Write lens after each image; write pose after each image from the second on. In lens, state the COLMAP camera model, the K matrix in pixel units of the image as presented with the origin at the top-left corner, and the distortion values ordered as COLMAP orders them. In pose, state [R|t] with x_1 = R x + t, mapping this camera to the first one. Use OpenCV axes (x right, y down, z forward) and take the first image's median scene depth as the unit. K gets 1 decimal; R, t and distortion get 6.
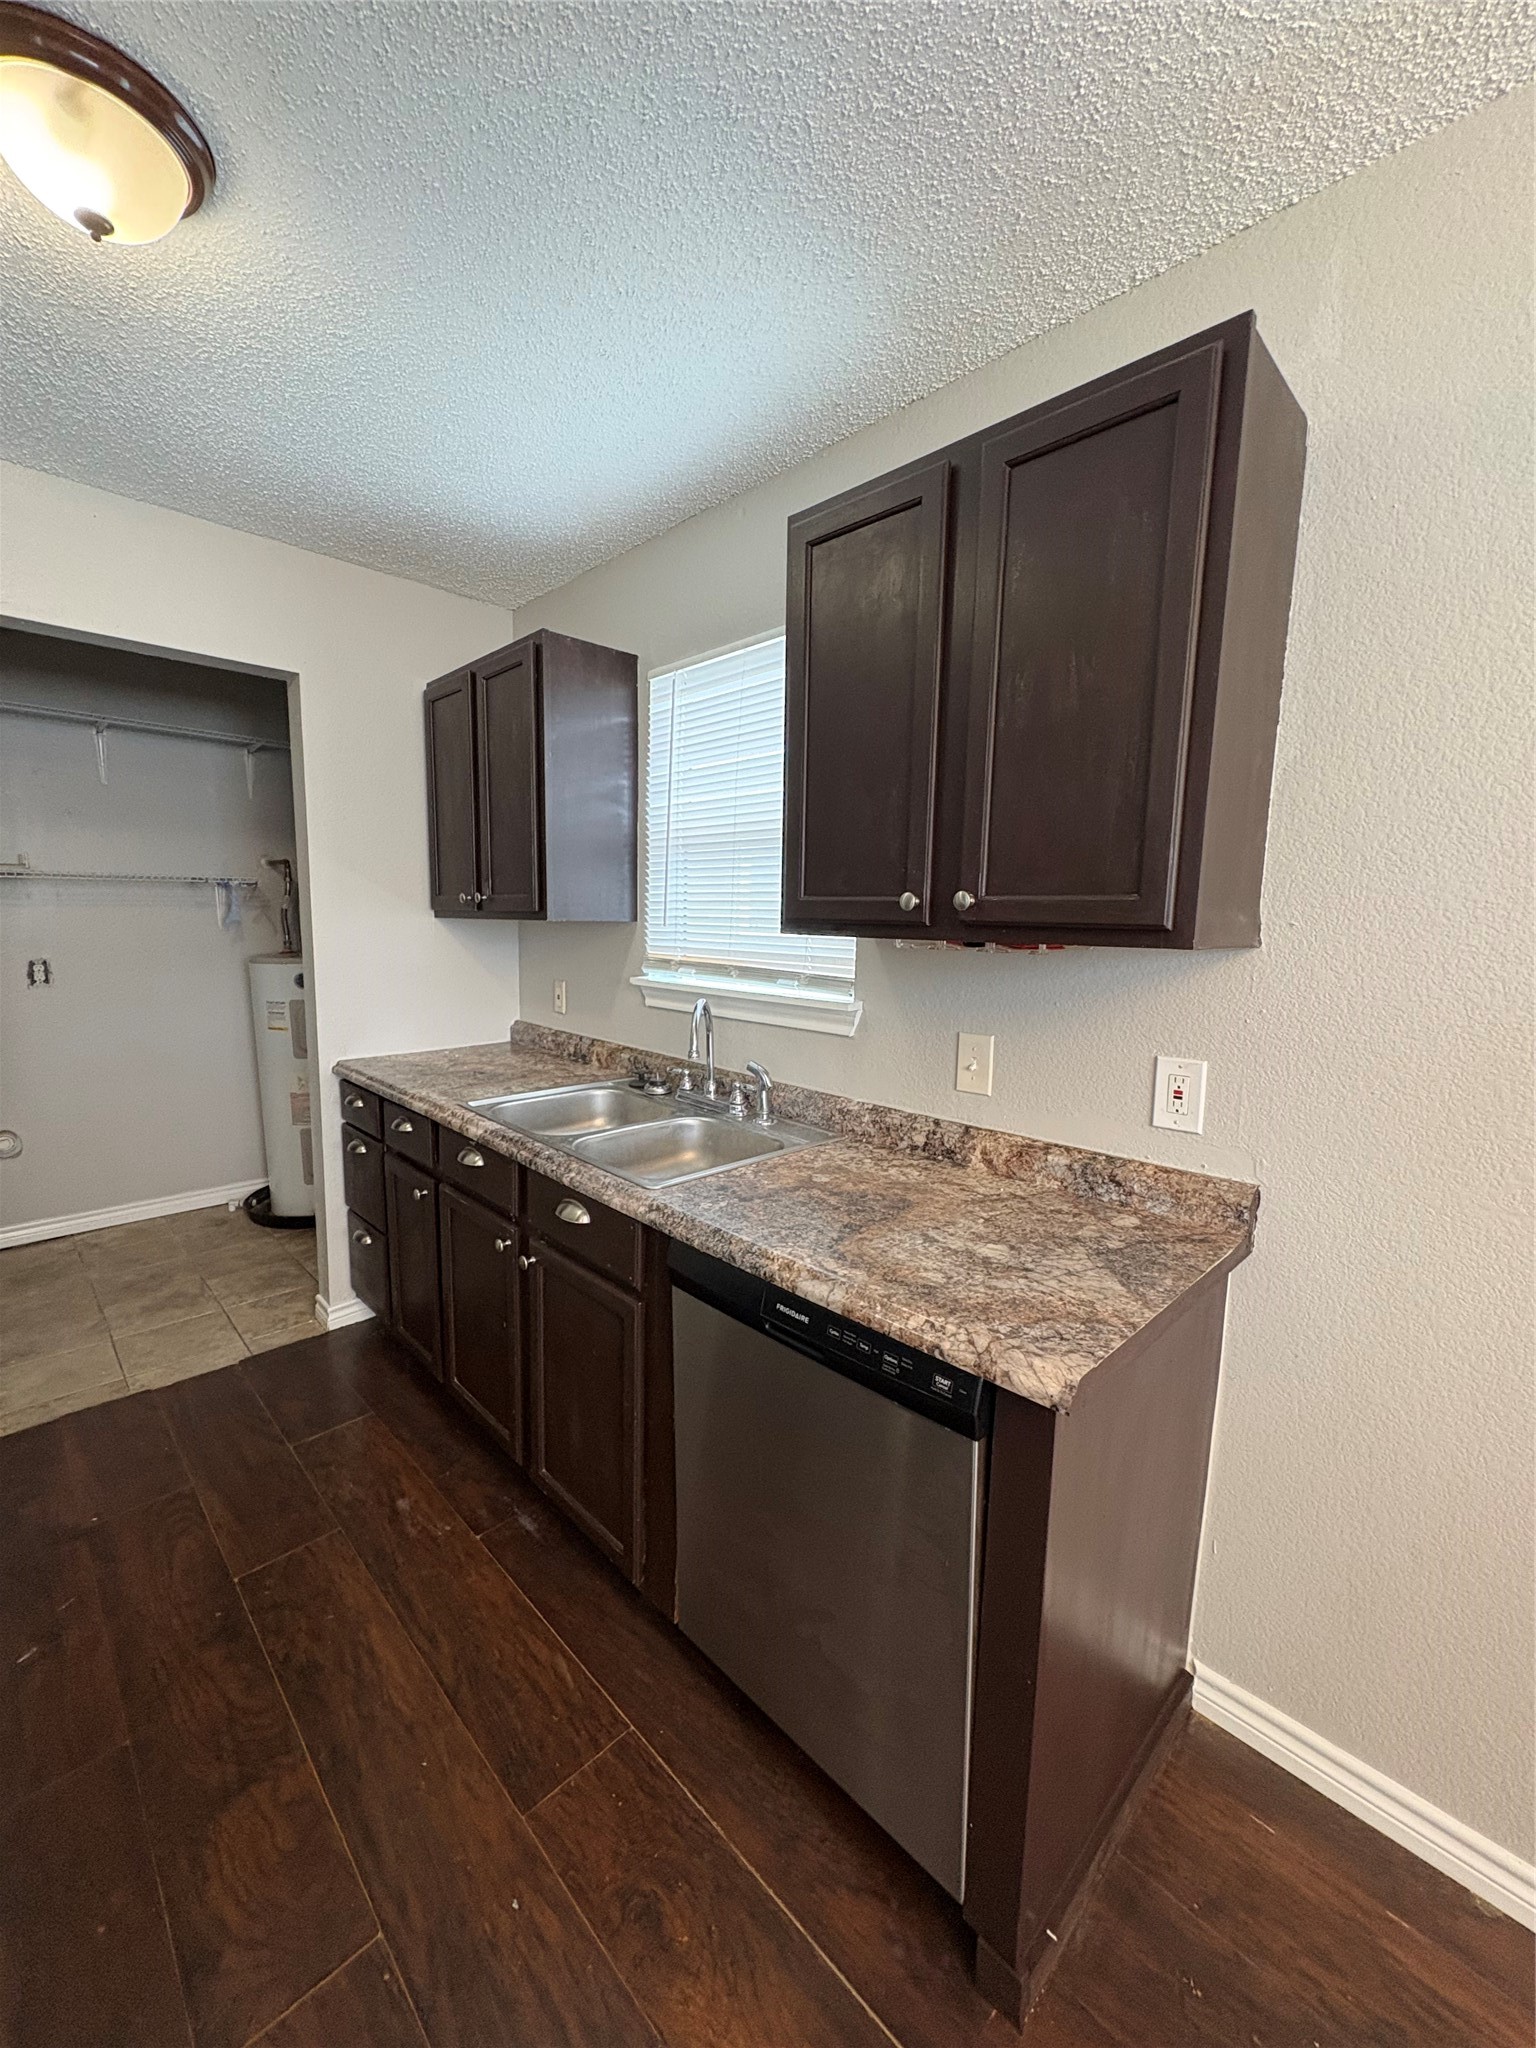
lens RADIAL K [[814.5, 0, 768.0], [0, 814.5, 1024.0], [0, 0, 1]] dist [-0.000852, -0.000113]
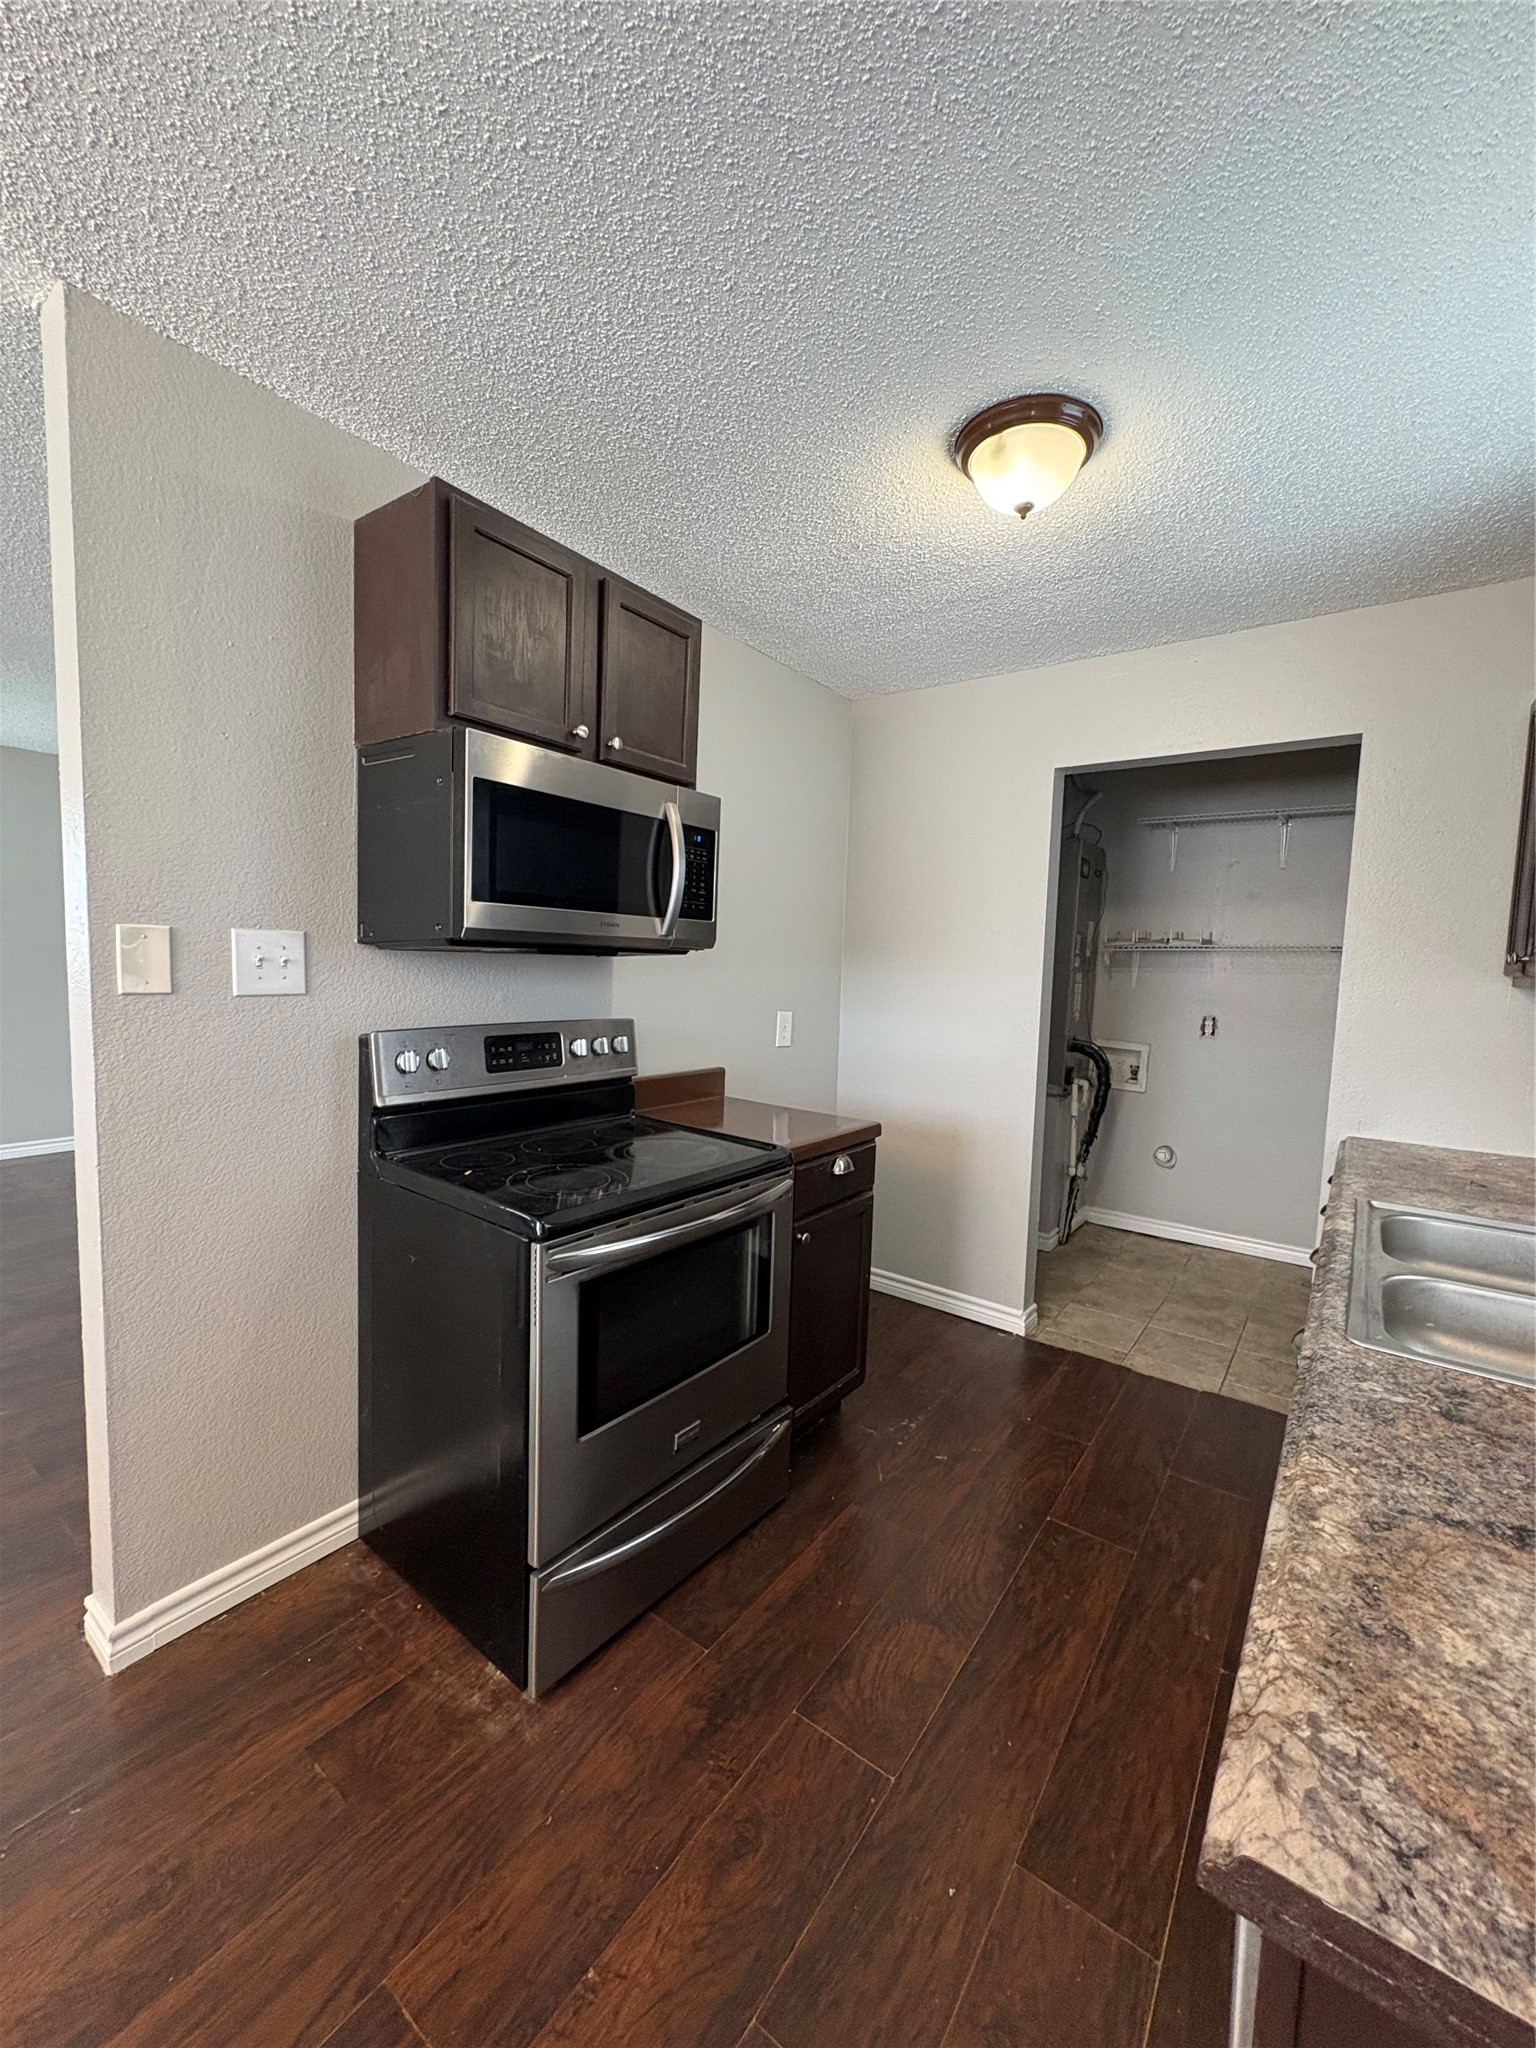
lens RADIAL K [[814.5, 0, 768.0], [0, 814.5, 1024.0], [0, 0, 1]] dist [-0.000852, -0.000113]
pose [[0.146750, 0.061759, -0.987244, 0.468903], [-0.153822, 0.987333, 0.038900, -0.025163], [0.977140, 0.146151, 0.154391, 0.327202]]
